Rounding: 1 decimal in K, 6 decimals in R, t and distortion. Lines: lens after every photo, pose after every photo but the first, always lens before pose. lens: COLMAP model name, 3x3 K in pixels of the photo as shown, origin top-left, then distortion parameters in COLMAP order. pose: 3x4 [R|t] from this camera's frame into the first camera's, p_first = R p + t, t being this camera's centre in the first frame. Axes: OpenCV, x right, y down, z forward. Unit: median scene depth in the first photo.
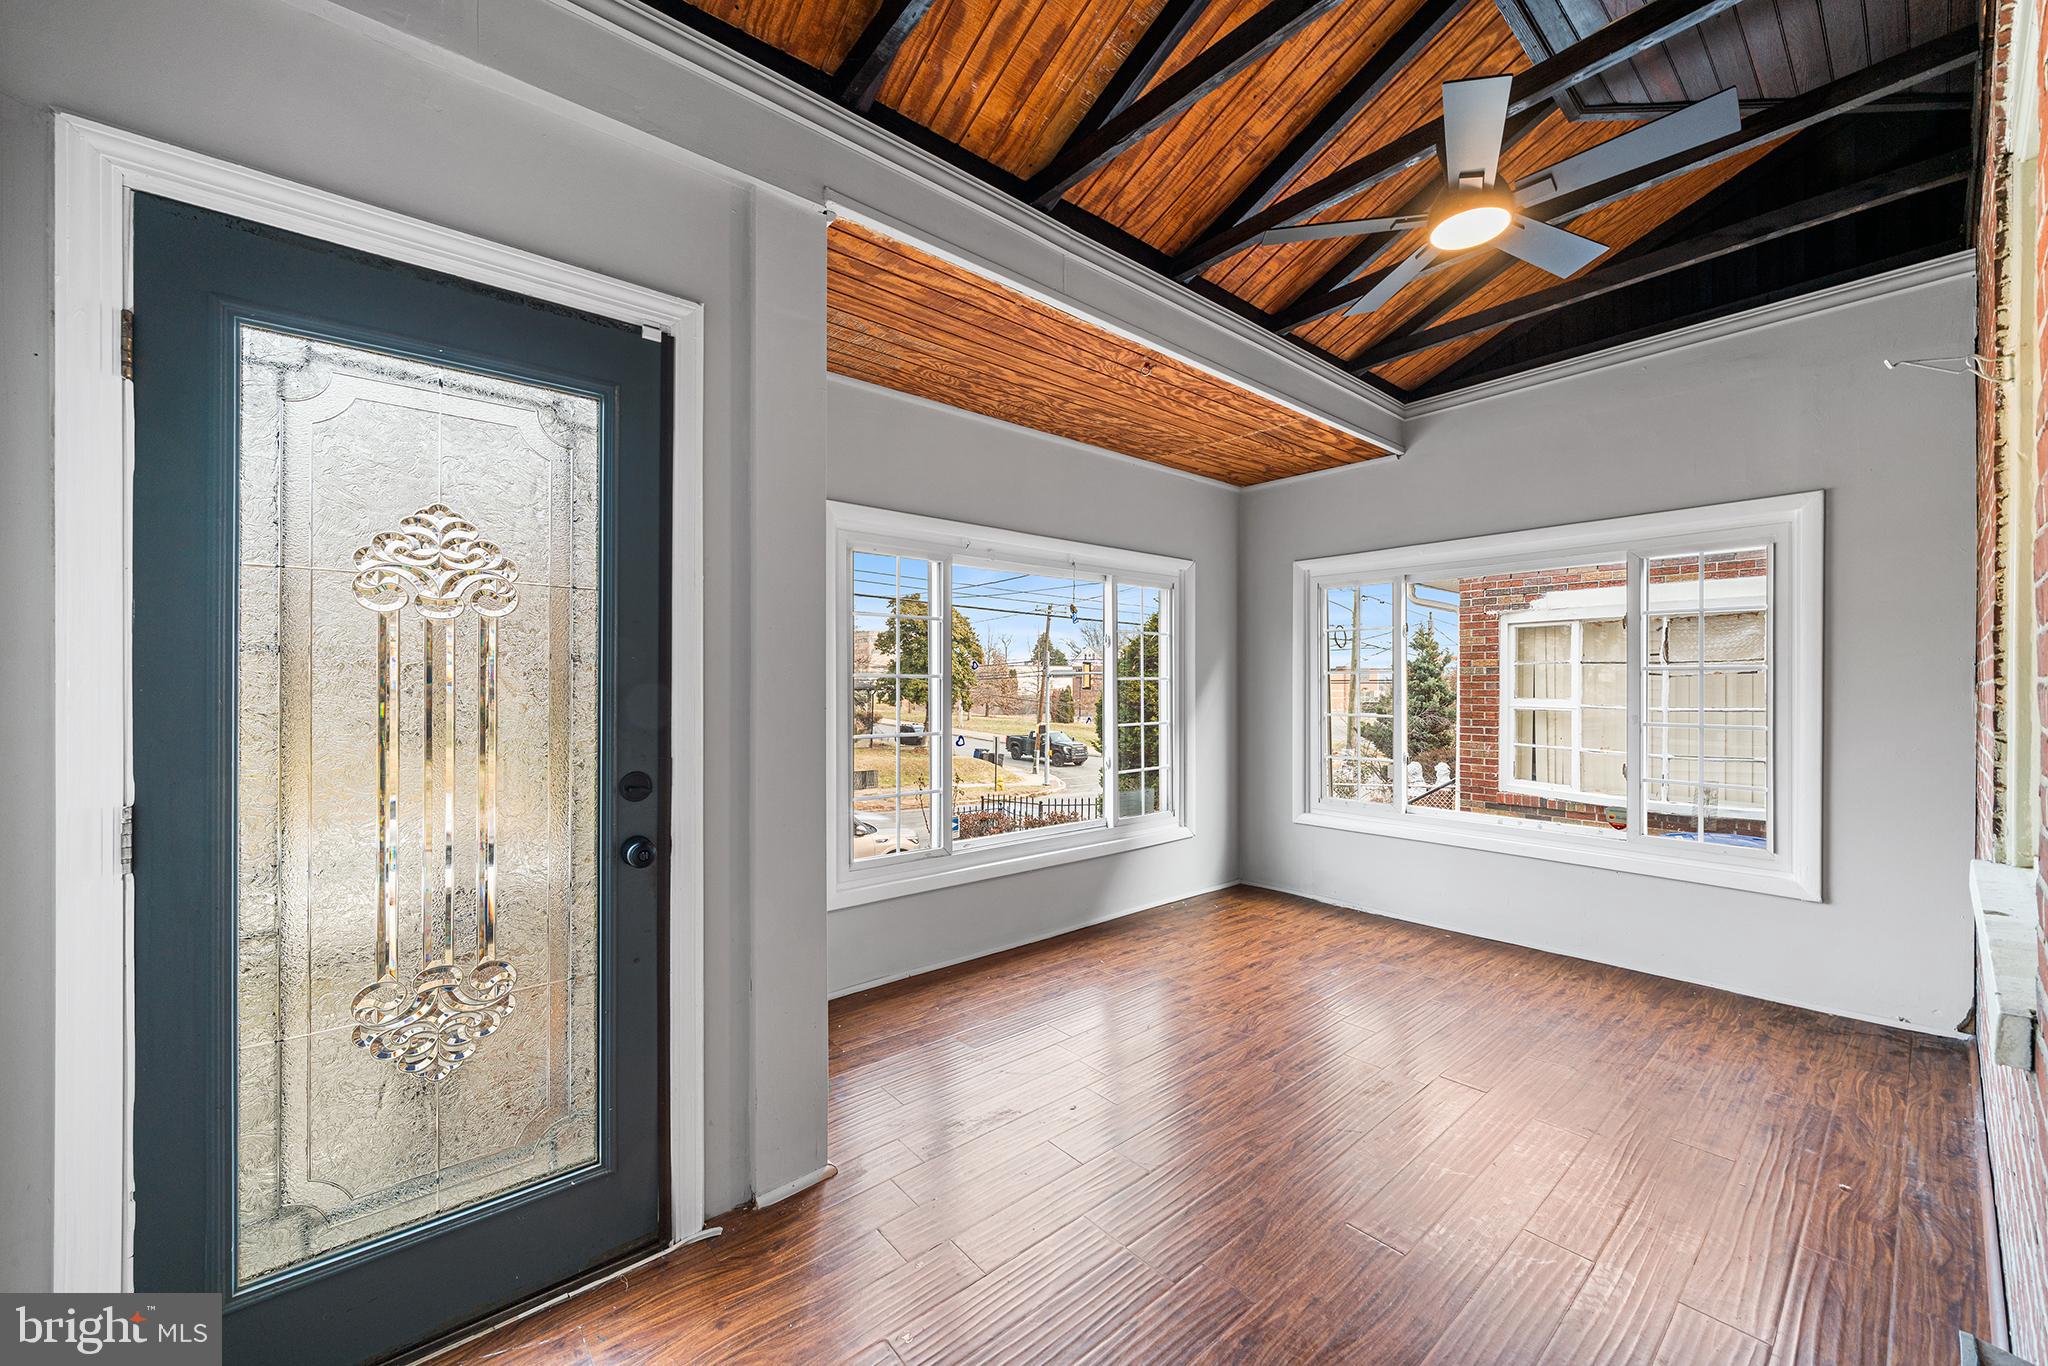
lens RADIAL K [[771.9, 0, 1027.7], [0, 771.9, 686.5], [0, 0, 1]] dist [-0.000992, -0.000186]
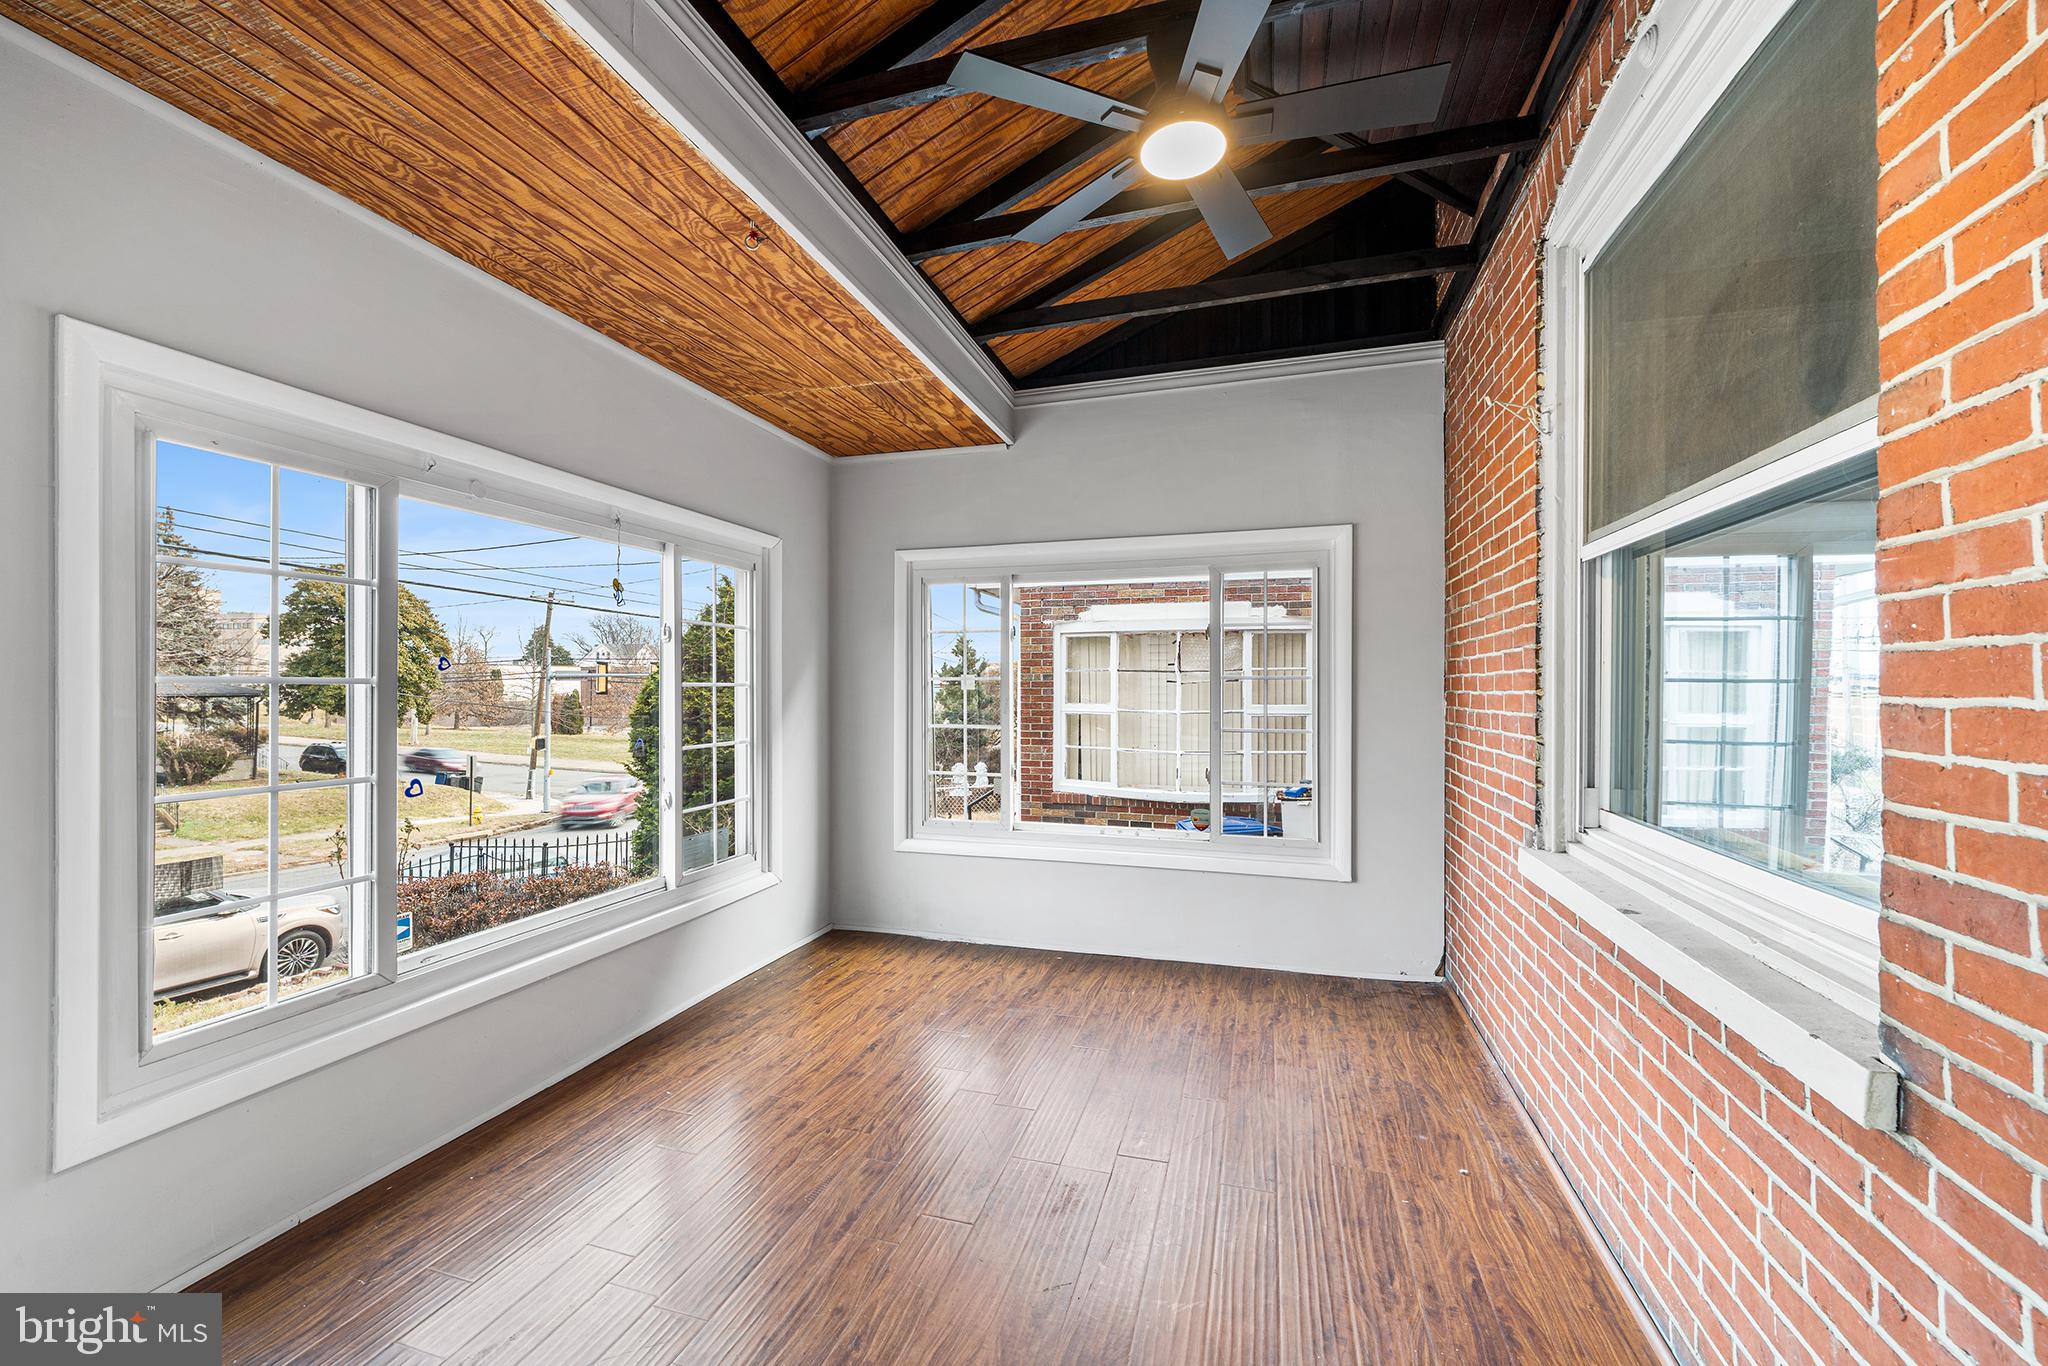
lens RADIAL K [[798.2, 0, 1025.4], [0, 798.2, 685.5], [0, 0, 1]] dist [-0.002699, -0.000247]
pose [[0.843313, 0.002637, 0.537416, -0.017762], [0.000759, 0.999981, -0.006097, -0.005167], [-0.537422, 0.005550, 0.843295, 0.200680]]
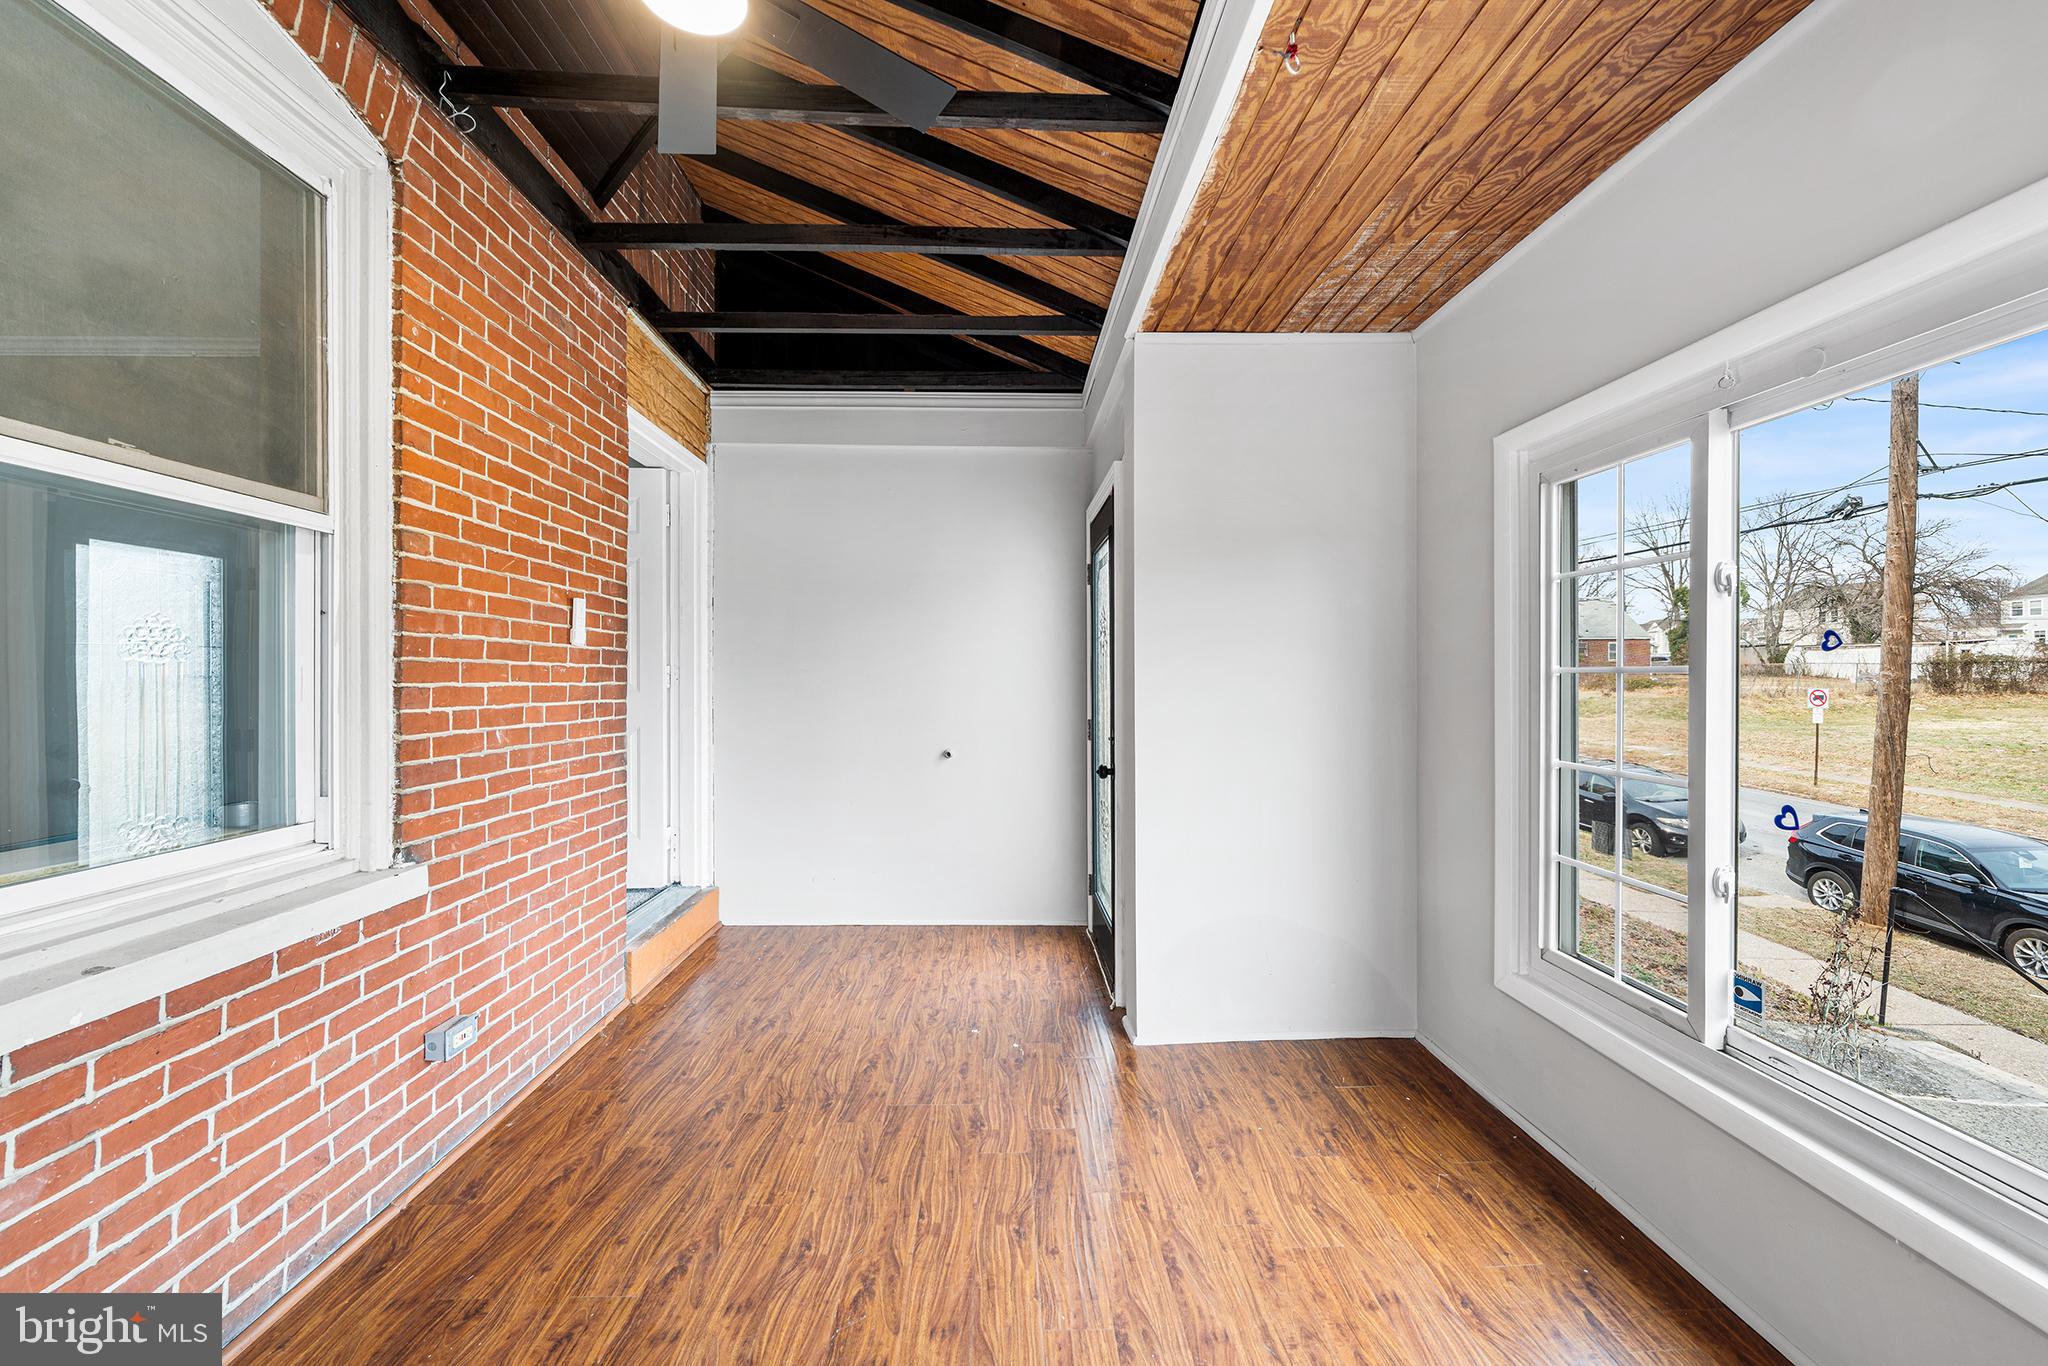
lens RADIAL K [[817.4, 0, 1024.4], [0, 817.4, 690.7], [0, 0, 1]] dist [-0.000690, -0.000339]
pose [[-0.622121, 0.004035, -0.782910, 0.505785], [-0.002319, 0.999973, 0.006997, -0.002405], [0.782917, 0.006169, -0.622095, 0.892981]]
